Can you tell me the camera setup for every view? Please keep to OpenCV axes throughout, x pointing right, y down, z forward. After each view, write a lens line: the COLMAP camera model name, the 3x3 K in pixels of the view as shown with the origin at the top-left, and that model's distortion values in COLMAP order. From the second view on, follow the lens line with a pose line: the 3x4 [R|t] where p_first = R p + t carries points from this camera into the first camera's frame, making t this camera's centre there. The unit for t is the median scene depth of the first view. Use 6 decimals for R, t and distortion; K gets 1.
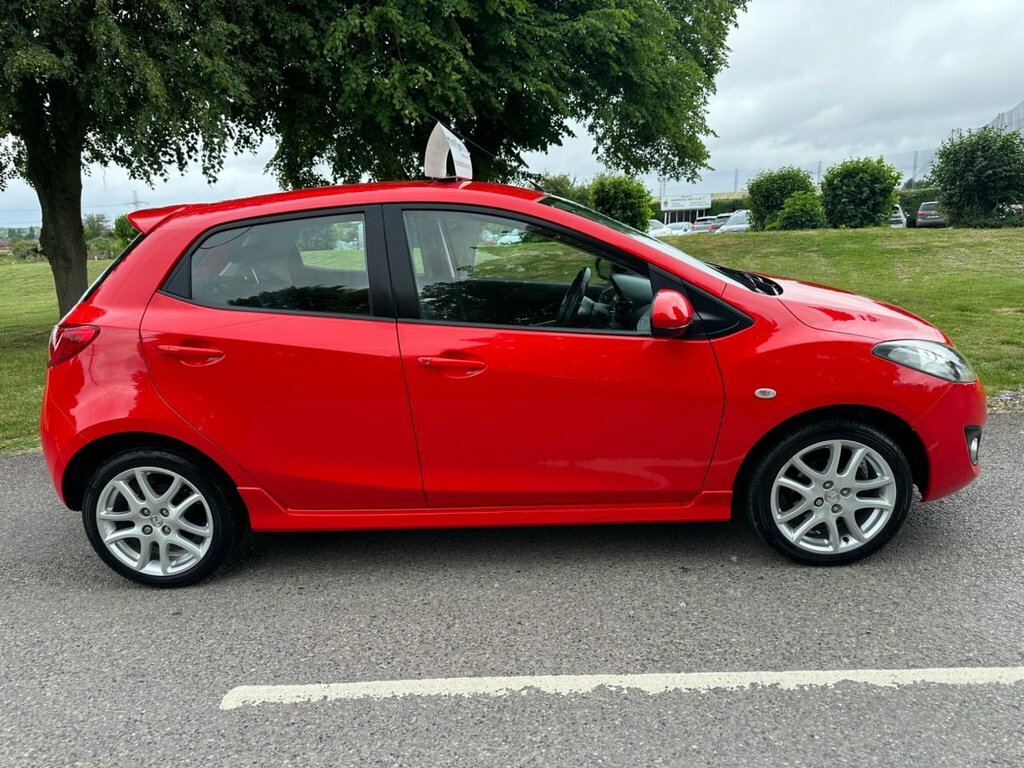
lens RADIAL K [[721.8, 0, 507.9], [0, 721.8, 401.3], [0, 0, 1]] dist [0.062936, -0.081390]
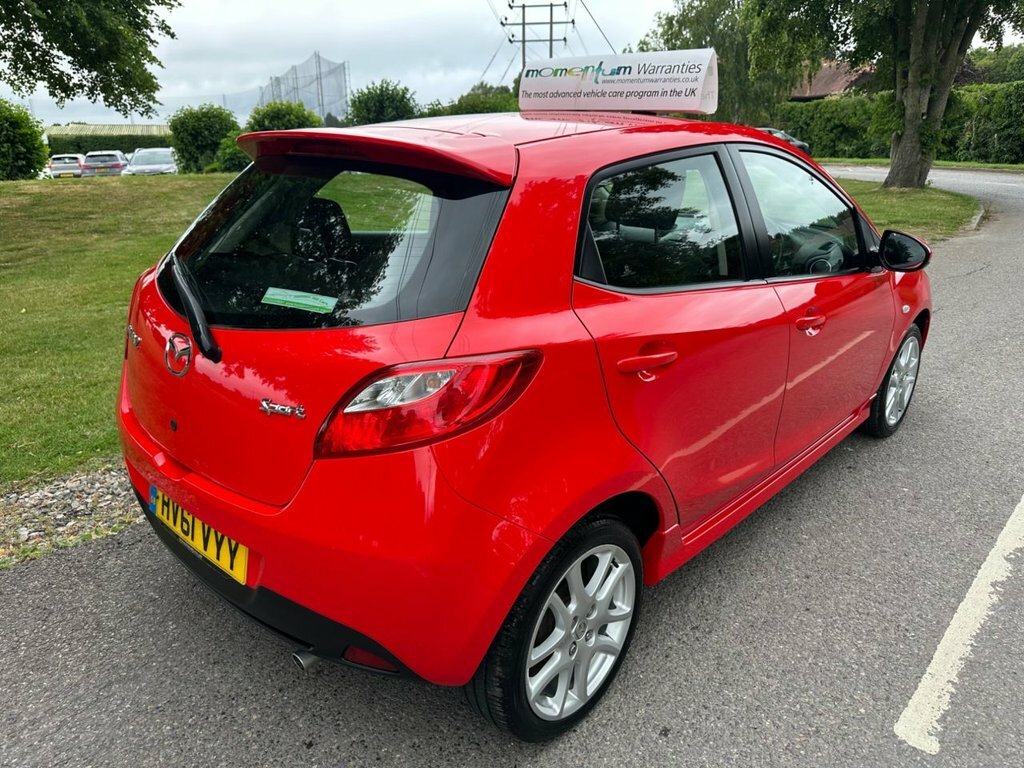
lens RADIAL K [[721.8, 0, 507.9], [0, 721.8, 401.3], [0, 0, 1]] dist [0.062936, -0.081390]
pose [[0.645776, -0.225738, 0.729394, -0.965432], [0.170056, 0.973824, 0.150825, -0.152491], [-0.744348, 0.026639, 0.667260, 0.609515]]
